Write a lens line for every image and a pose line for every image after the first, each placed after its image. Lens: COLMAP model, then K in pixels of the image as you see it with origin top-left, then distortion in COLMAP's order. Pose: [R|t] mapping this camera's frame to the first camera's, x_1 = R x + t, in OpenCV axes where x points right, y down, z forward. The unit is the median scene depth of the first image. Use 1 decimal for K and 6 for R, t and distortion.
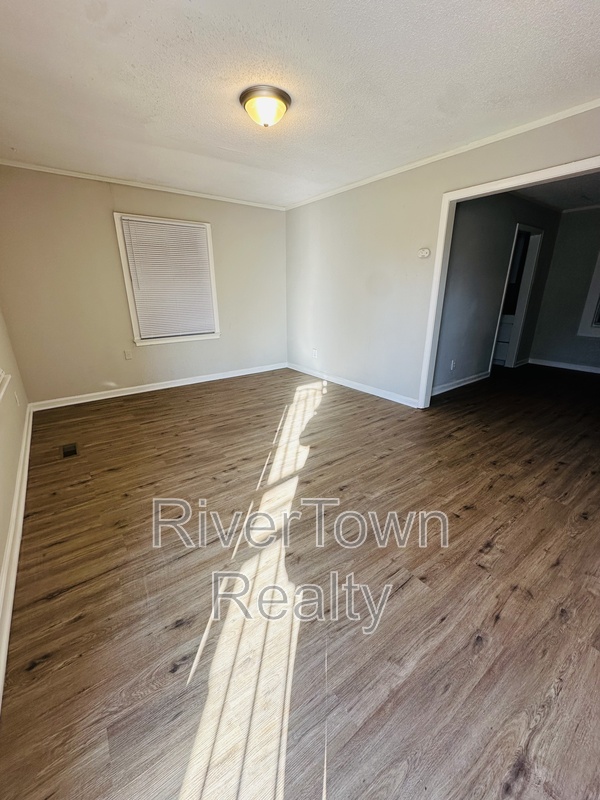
lens RADIAL K [[319.6, 0, 299.8], [0, 319.6, 400.6], [0, 0, 1]] dist [-0.003859, 0.001163]
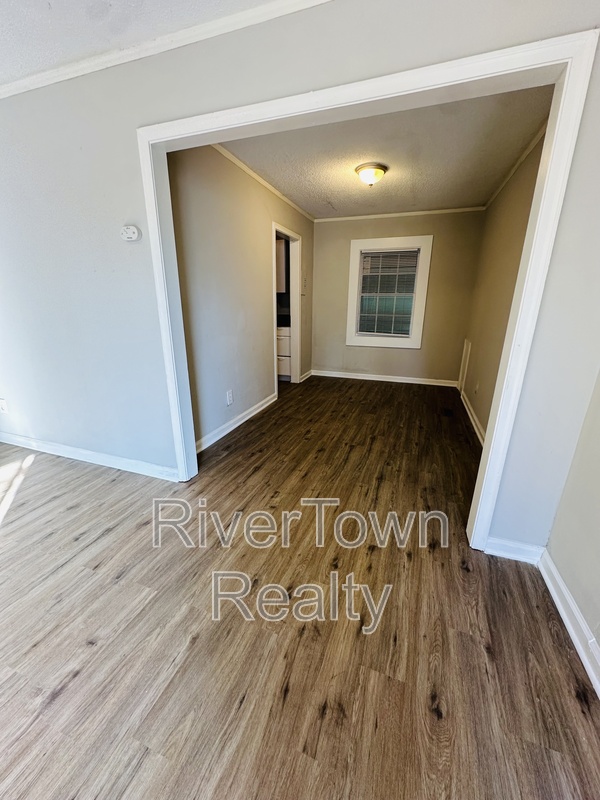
lens RADIAL K [[319.6, 0, 299.4], [0, 319.6, 399.8], [0, 0, 1]] dist [-0.003859, 0.001163]
pose [[0.834399, -0.154130, 0.529171, 0.282741], [0.168919, 0.985413, 0.020666, -0.120176], [-0.524637, 0.072143, 0.848264, 0.358294]]
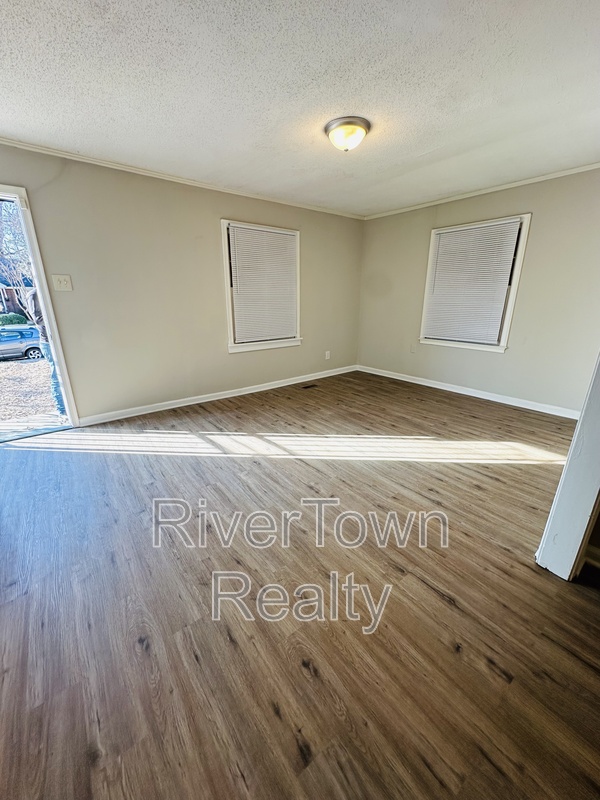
lens RADIAL K [[319.6, 0, 301.3], [0, 319.6, 401.6], [0, 0, 1]] dist [-0.003859, 0.001163]
pose [[0.028865, 0.317466, -0.947830, 0.789449], [-0.324045, 0.899989, 0.291573, -0.217824], [0.945601, 0.298724, 0.128852, 0.619872]]
